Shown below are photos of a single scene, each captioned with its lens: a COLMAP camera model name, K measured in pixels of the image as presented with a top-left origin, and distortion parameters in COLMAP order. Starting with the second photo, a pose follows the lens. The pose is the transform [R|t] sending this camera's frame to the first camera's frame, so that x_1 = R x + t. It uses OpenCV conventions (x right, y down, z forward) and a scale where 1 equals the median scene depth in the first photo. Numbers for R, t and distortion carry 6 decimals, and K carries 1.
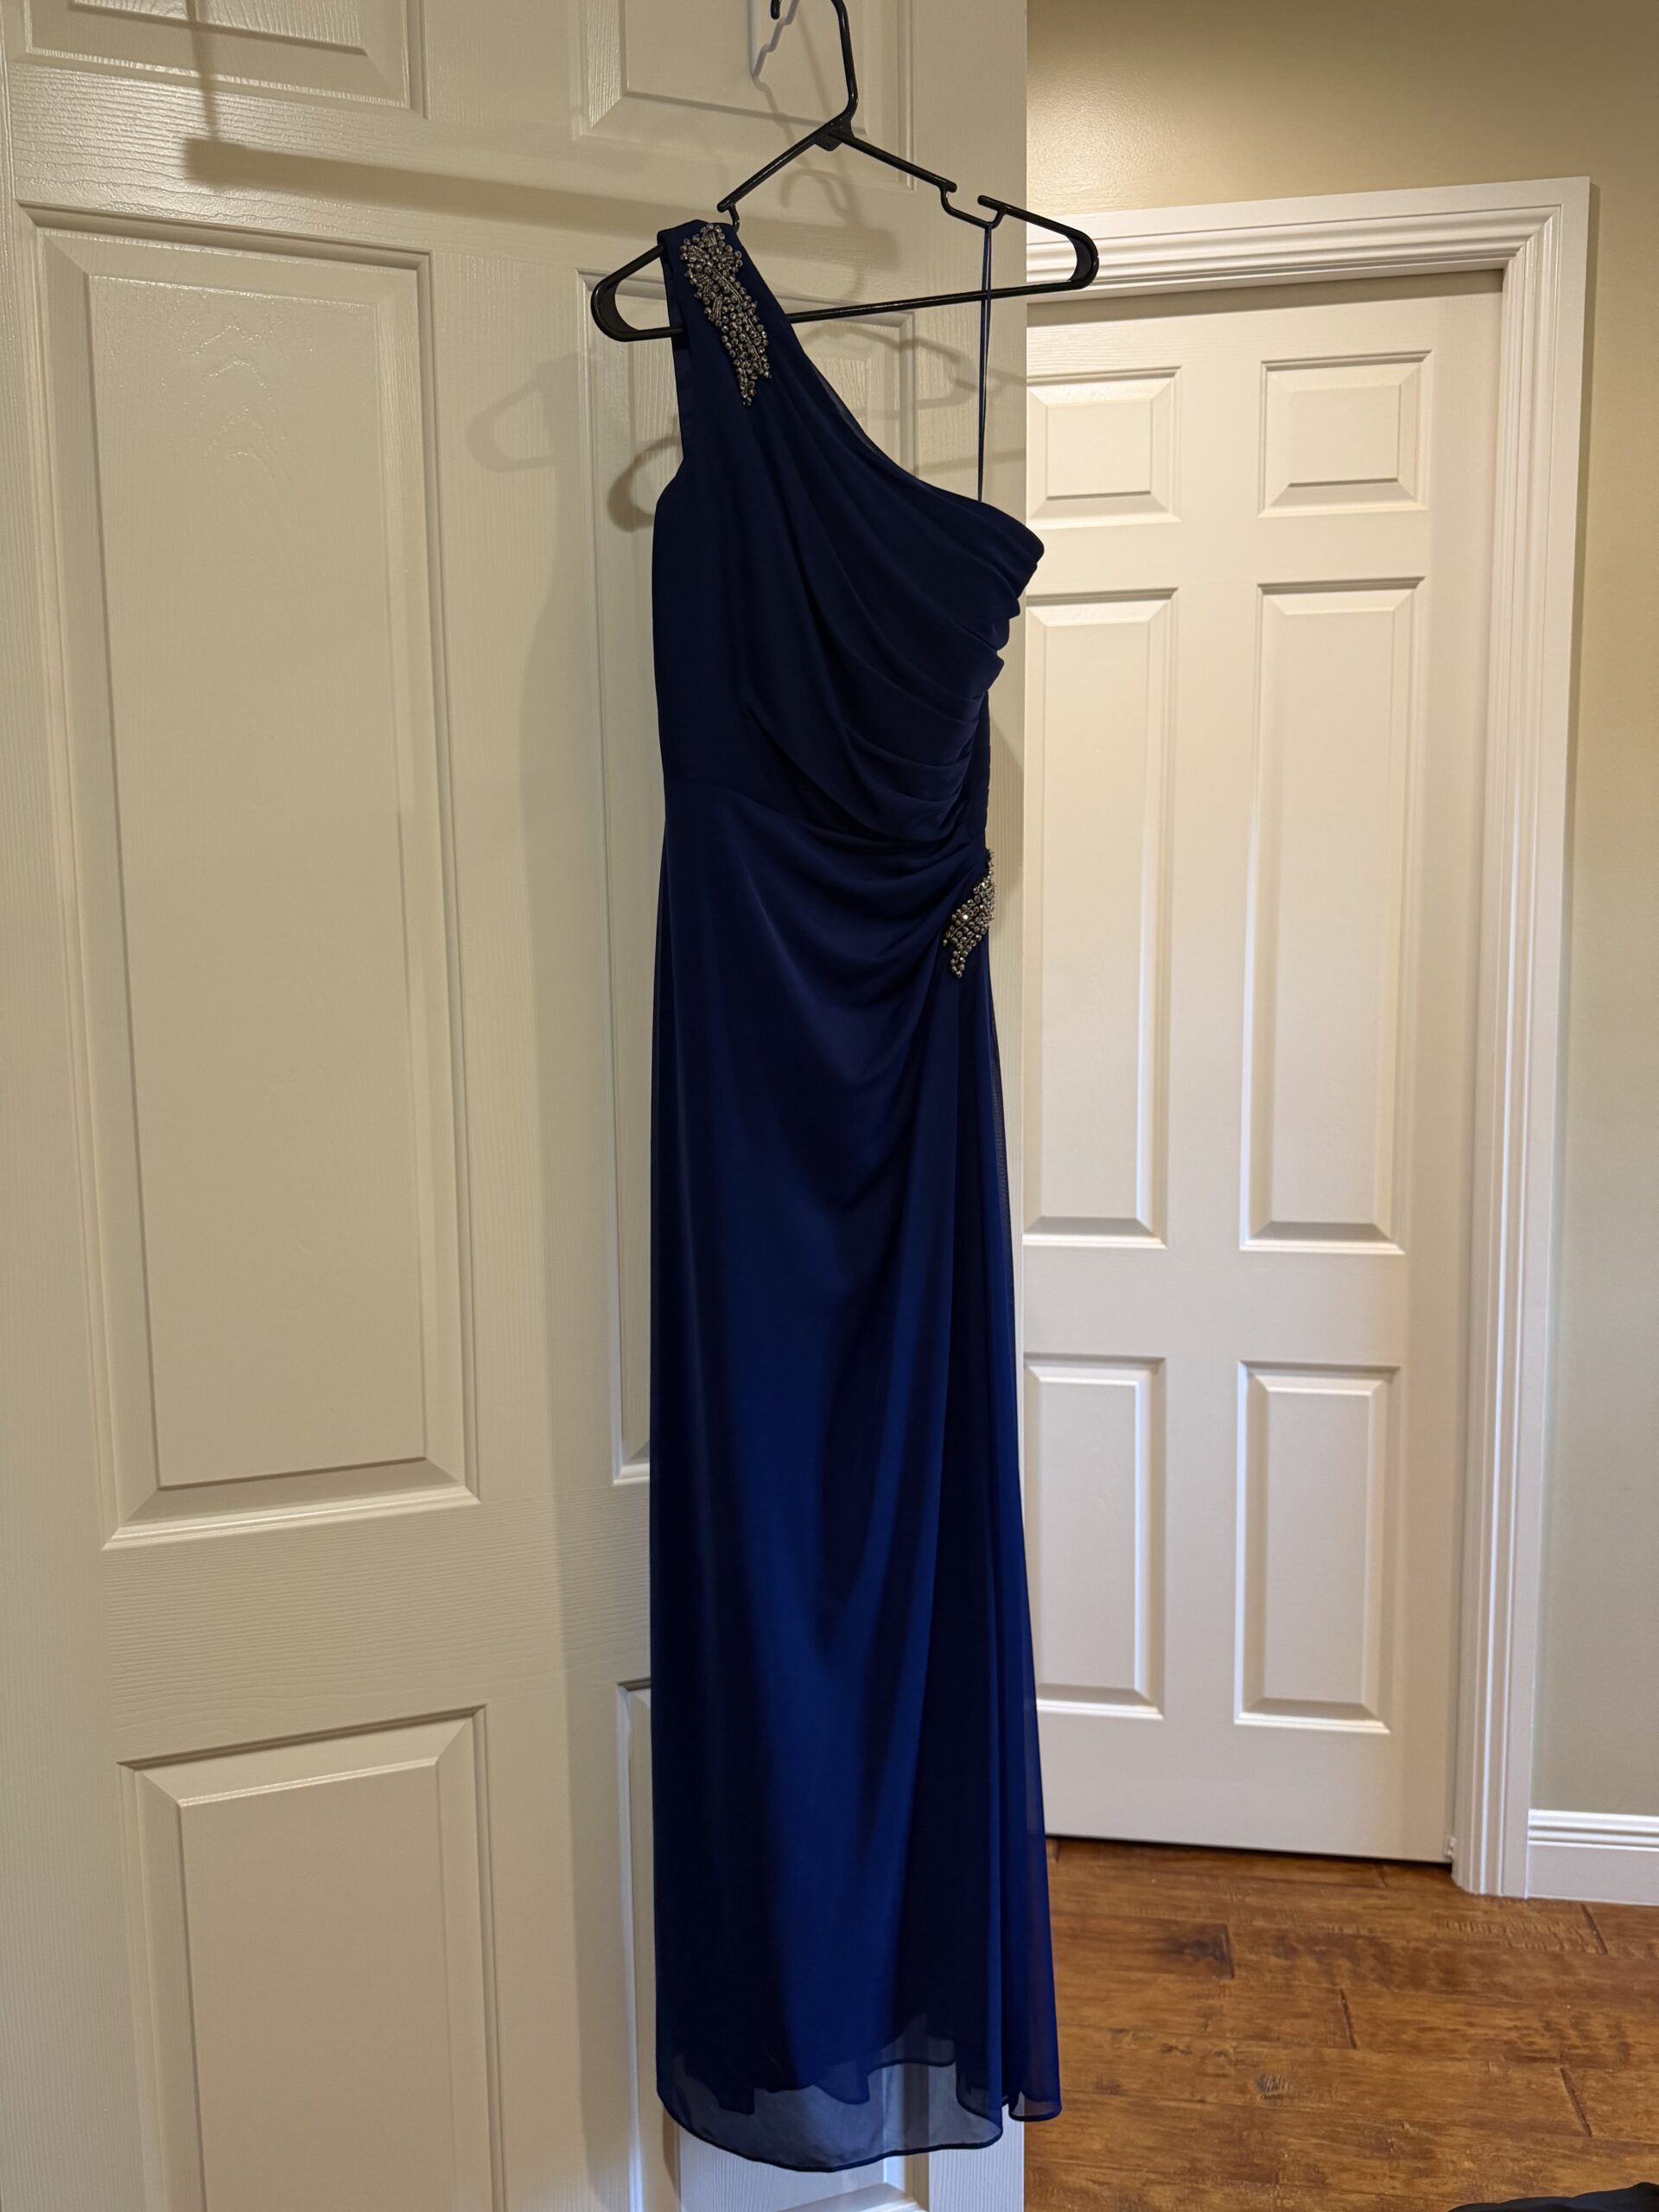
lens RADIAL K [[1549.9, 0, 830.3], [0, 1549.9, 1112.9], [0, 0, 1]] dist [-0.001762, -0.010169]
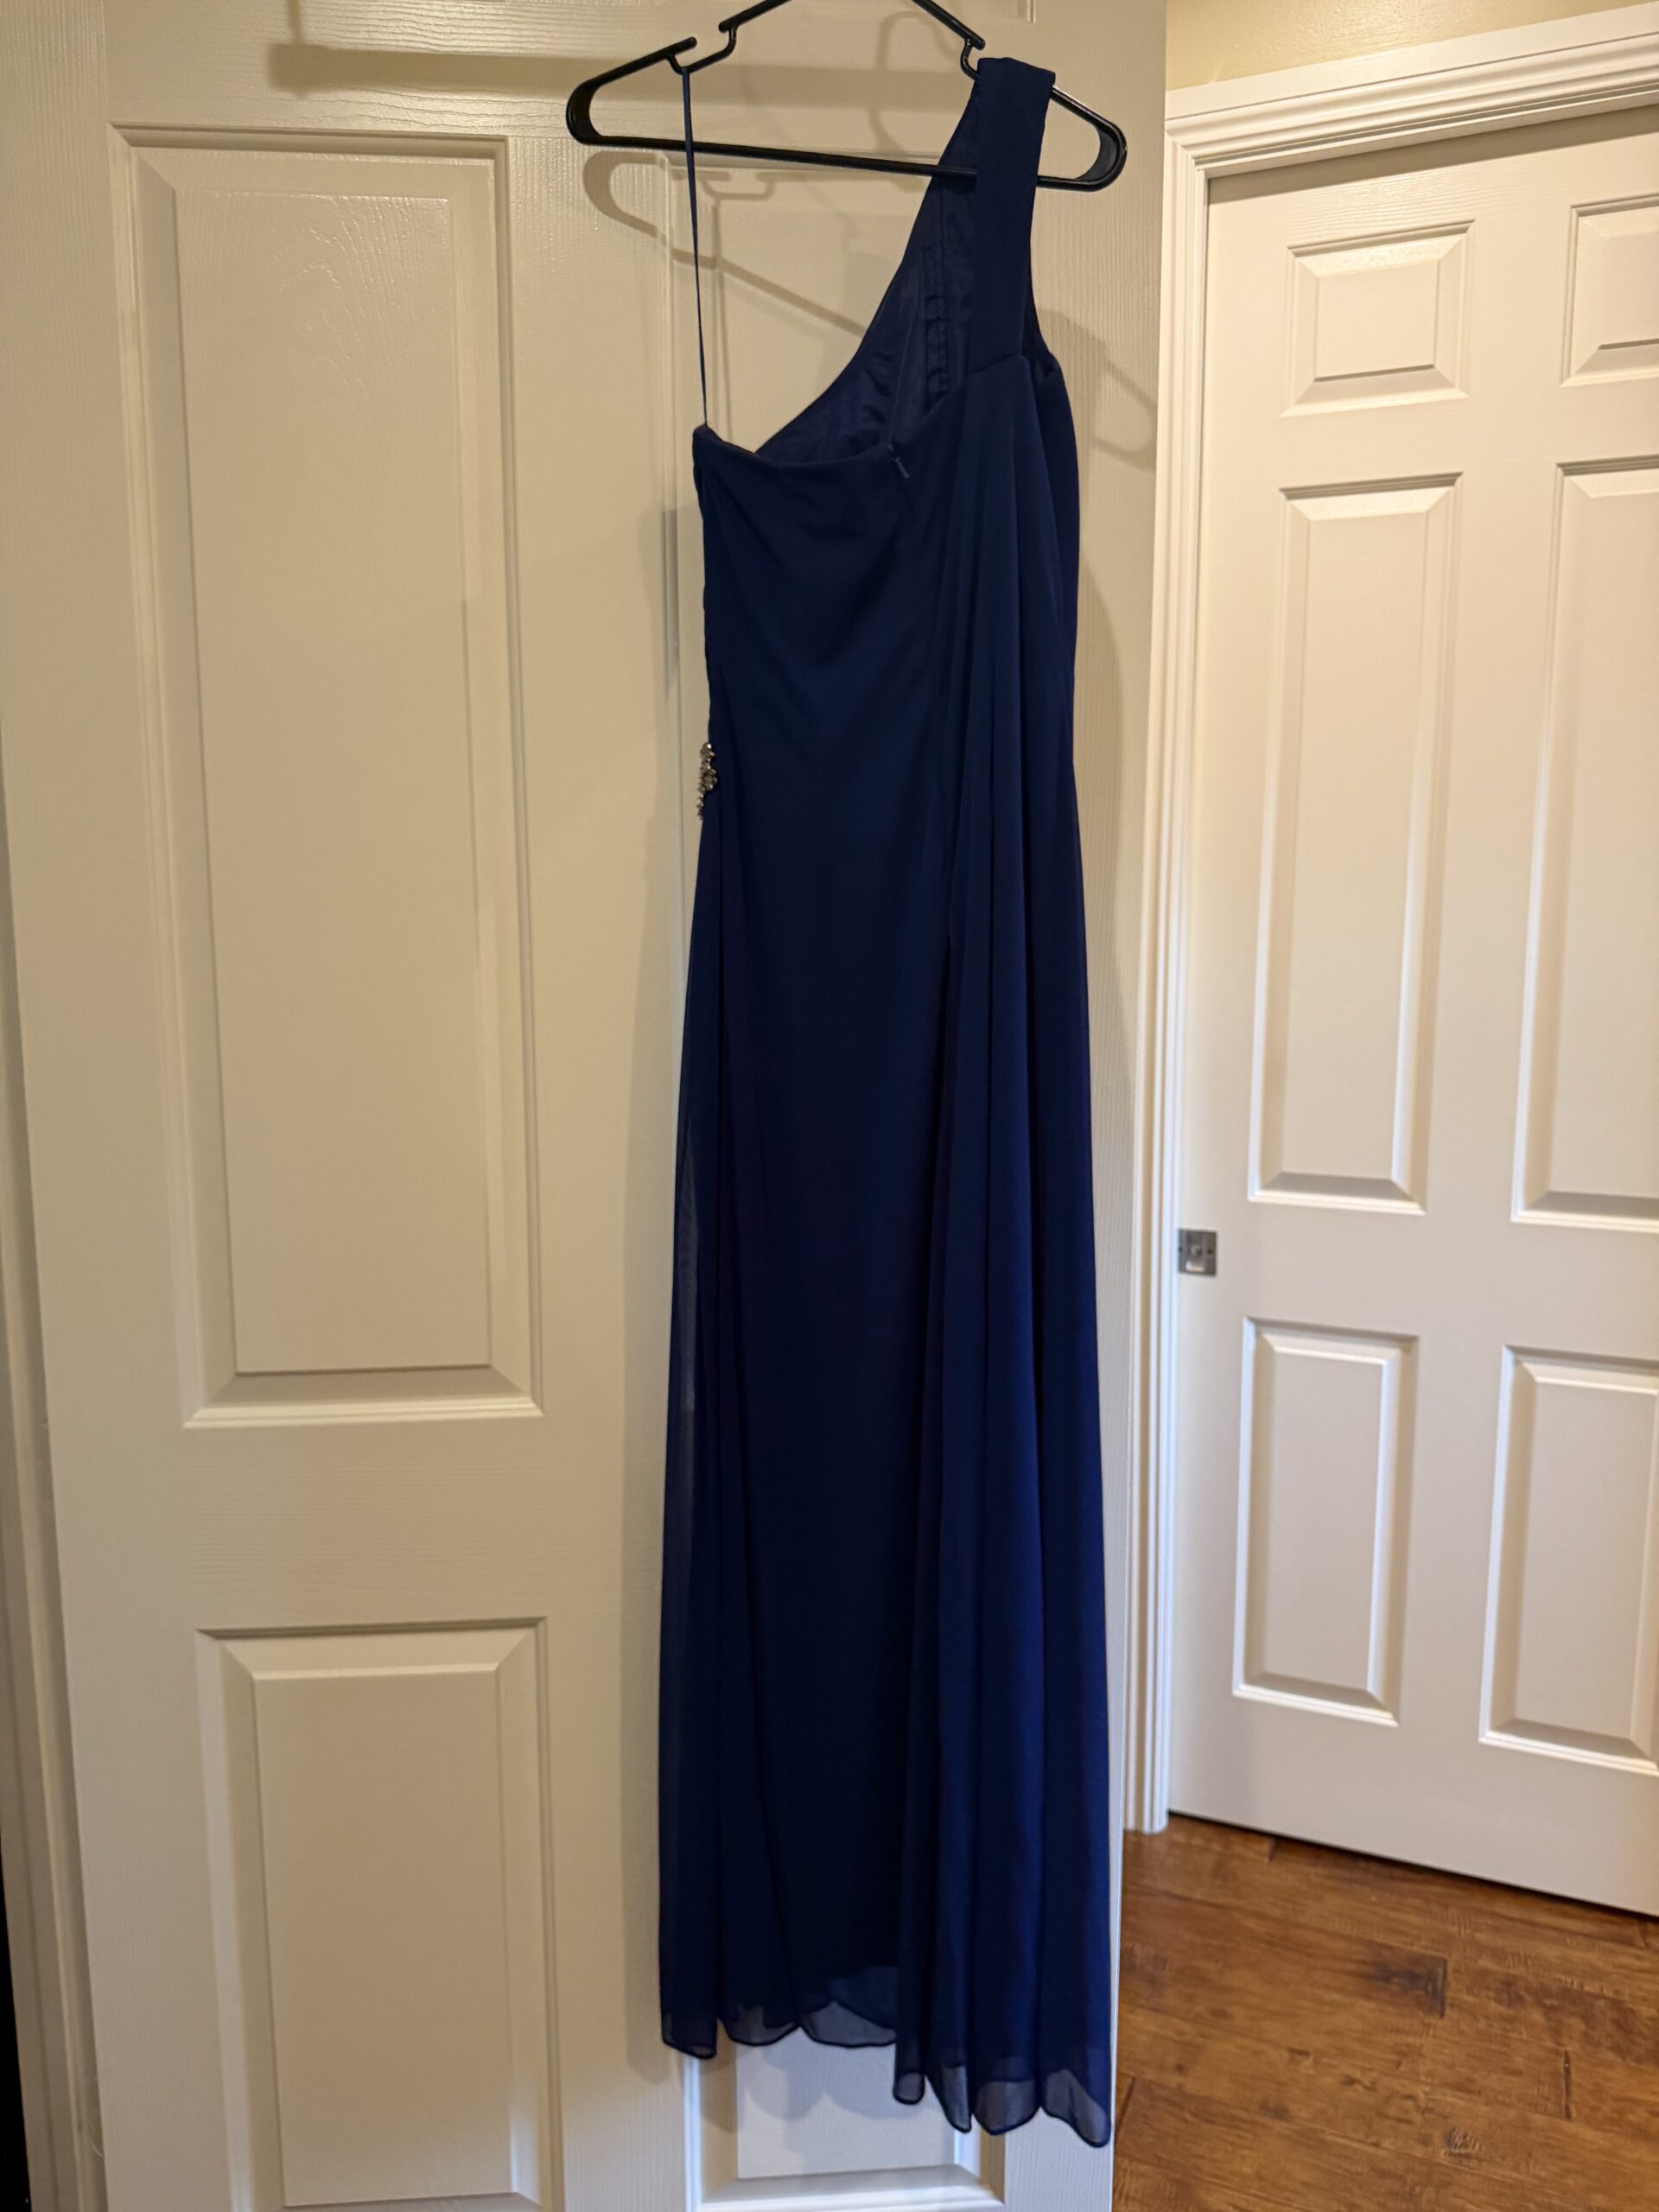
lens RADIAL K [[1561.4, 0, 848.7], [0, 1561.4, 1100.3], [0, 0, 1]] dist [-0.012382, 0.001236]
pose [[0.971869, 0.043600, -0.231450, 0.108409], [-0.037302, 0.998807, 0.031522, 0.005732], [0.232548, -0.022002, 0.972336, 0.044461]]
